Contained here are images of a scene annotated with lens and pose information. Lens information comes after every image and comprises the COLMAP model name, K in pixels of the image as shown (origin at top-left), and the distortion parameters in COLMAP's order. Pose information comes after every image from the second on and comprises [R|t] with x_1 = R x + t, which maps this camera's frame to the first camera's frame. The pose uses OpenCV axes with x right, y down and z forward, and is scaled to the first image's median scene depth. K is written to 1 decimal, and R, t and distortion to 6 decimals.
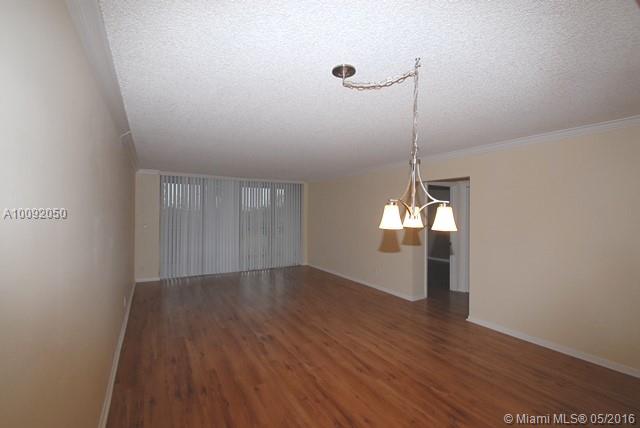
lens RADIAL K [[280.0, 0, 320.0], [0, 280.0, 214.0], [0, 0, 1]] dist [0.020329, -0.016079]
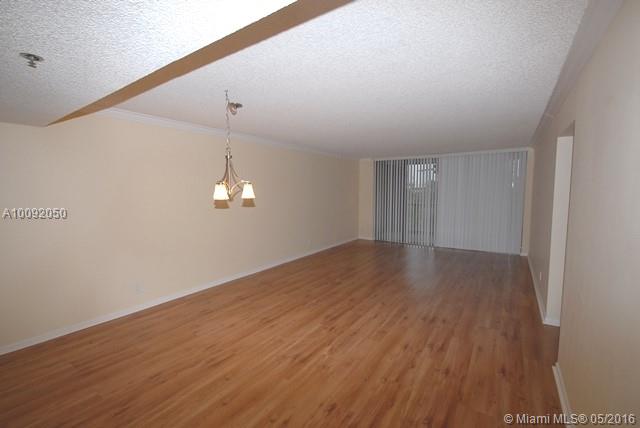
lens RADIAL K [[280.0, 0, 320.0], [0, 280.0, 214.0], [0, 0, 1]] dist [0.020329, -0.016079]
pose [[0.419682, 0.068798, -0.905060, 1.171886], [0.002266, 0.997041, 0.076841, 0.009631], [0.907668, -0.034300, 0.418284, 0.452550]]
